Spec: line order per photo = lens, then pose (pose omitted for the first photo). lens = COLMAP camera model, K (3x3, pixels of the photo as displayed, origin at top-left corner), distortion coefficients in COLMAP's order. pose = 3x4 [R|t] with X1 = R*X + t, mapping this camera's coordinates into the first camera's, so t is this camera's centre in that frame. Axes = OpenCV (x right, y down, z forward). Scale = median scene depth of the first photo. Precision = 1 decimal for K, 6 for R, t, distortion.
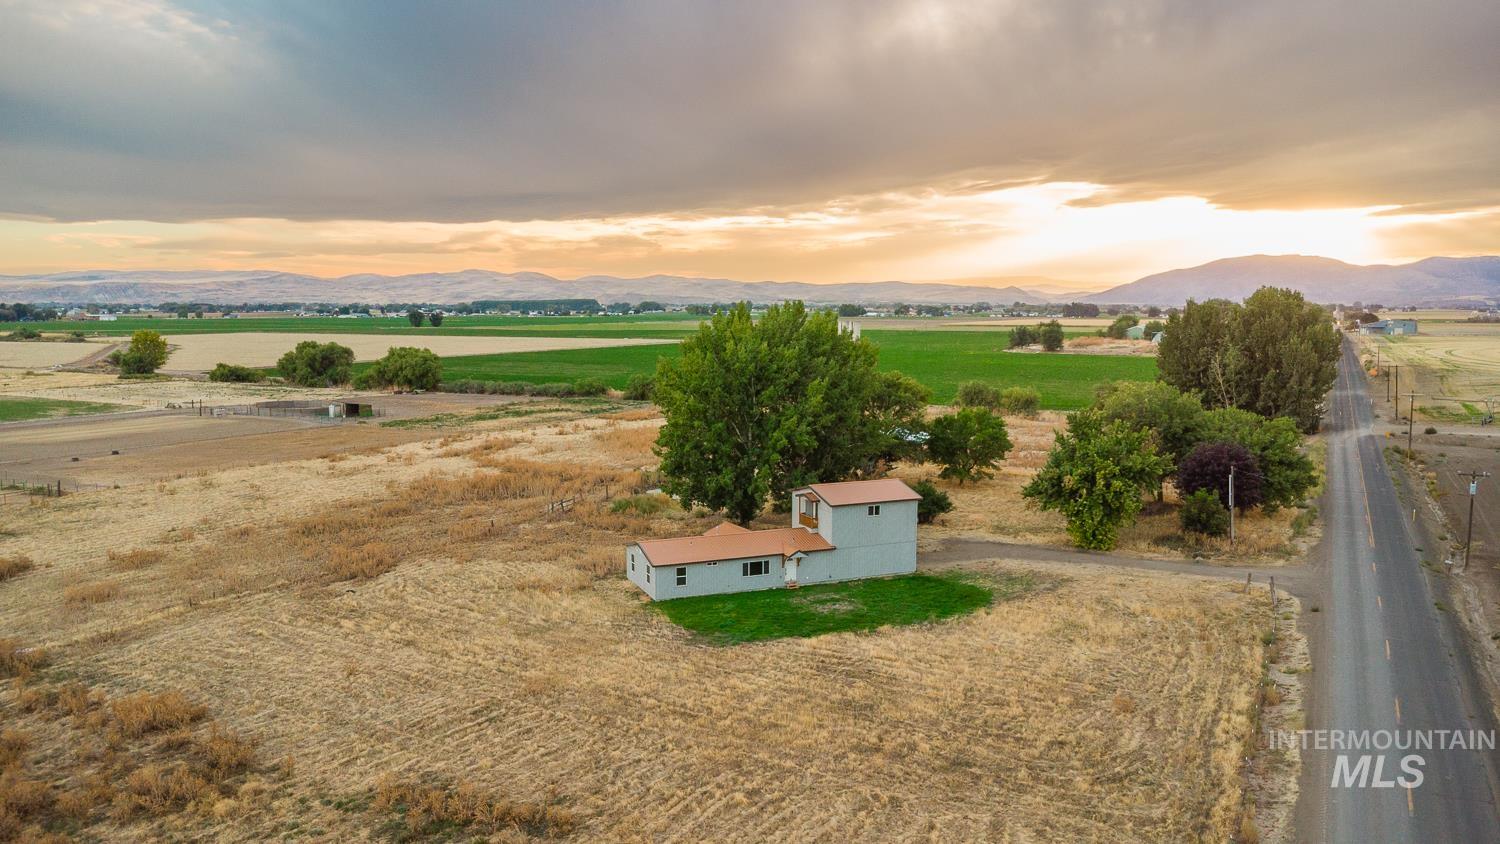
lens RADIAL K [[1091.0, 0, 750.0], [0, 1091.0, 422.0], [0, 0, 1]] dist [0.015698, -0.001920]
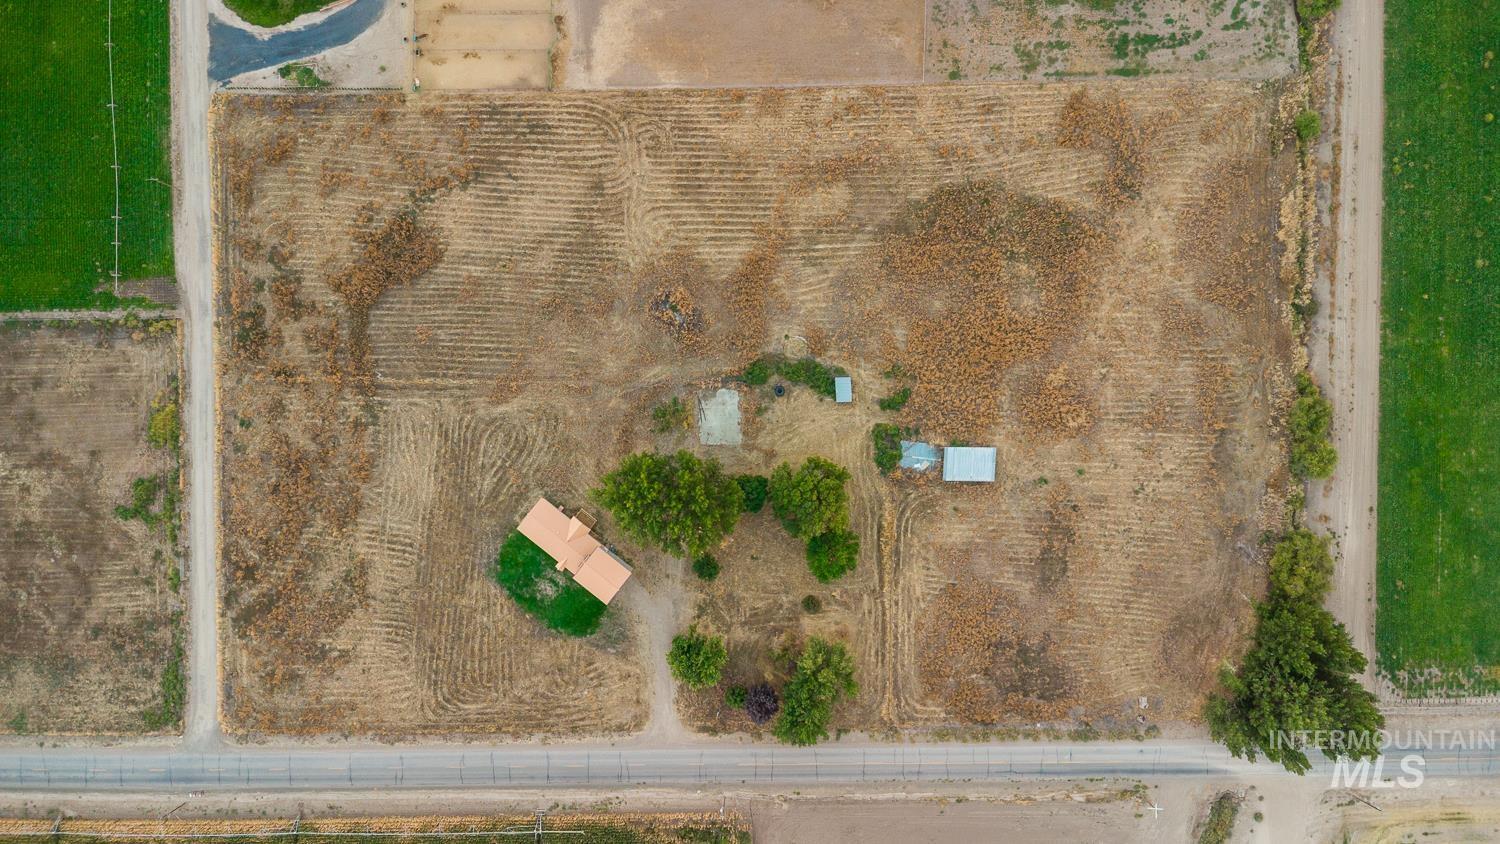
lens RADIAL K [[1095.4, 0, 750.0], [0, 1095.4, 422.0], [0, 0, 1]] dist [0.044304, -0.060983]
pose [[0.475935, 0.879380, 0.013271, -0.075154], [-0.098381, 0.038238, 0.994414, -2.368692], [0.873960, -0.474582, 0.104713, 1.226379]]
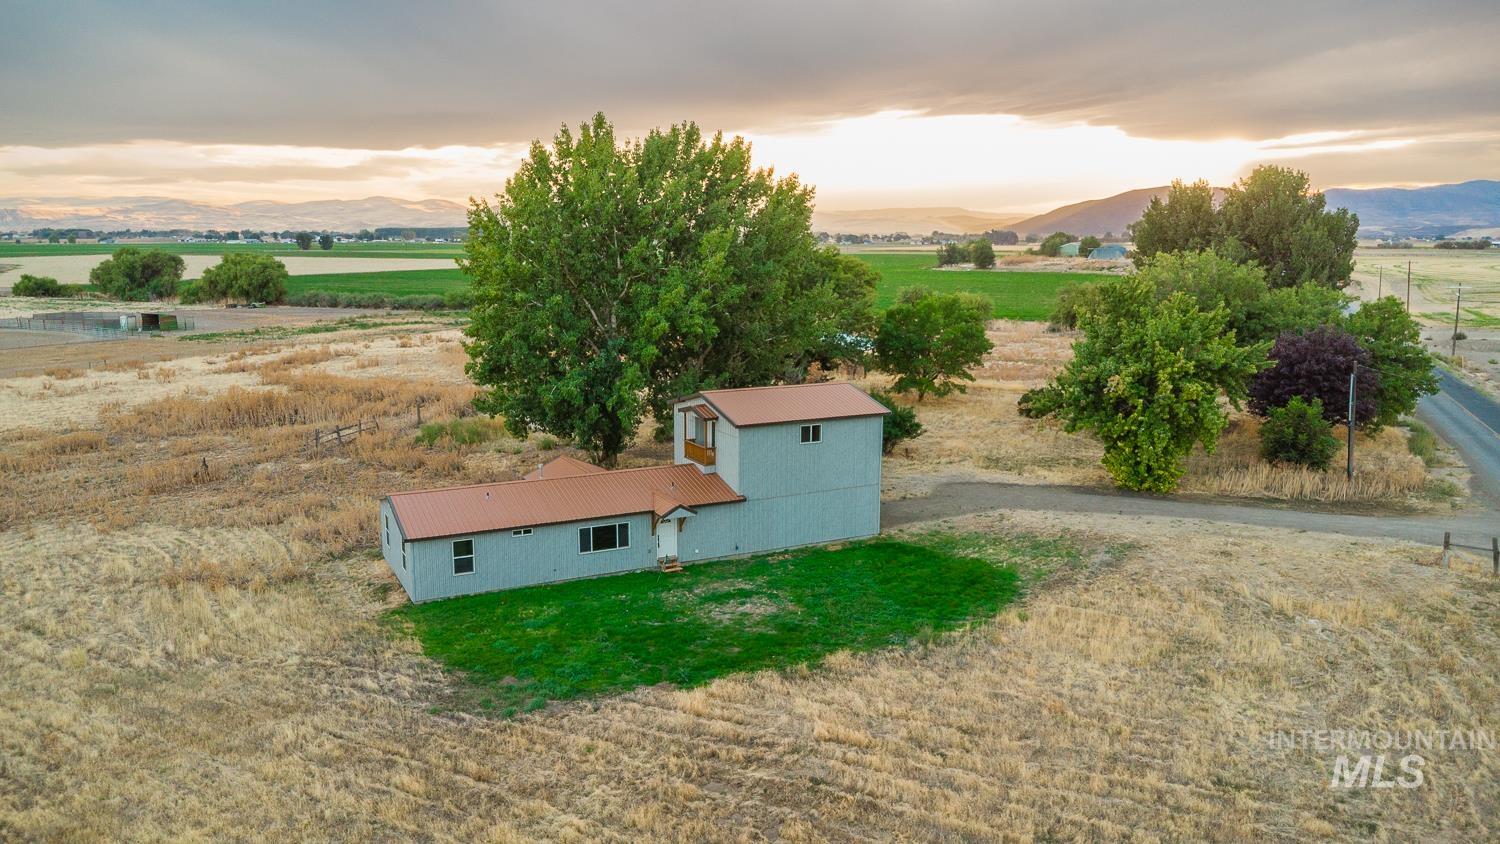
lens RADIAL K [[1088.7, 0, 750.0], [0, 1088.7, 422.0], [0, 0, 1]] dist [0.039372, -0.056111]
pose [[0.997242, -0.009851, 0.073563, 0.037967], [0.005278, 0.998056, 0.062106, 0.038174], [-0.074032, -0.061546, 0.995355, 0.419401]]
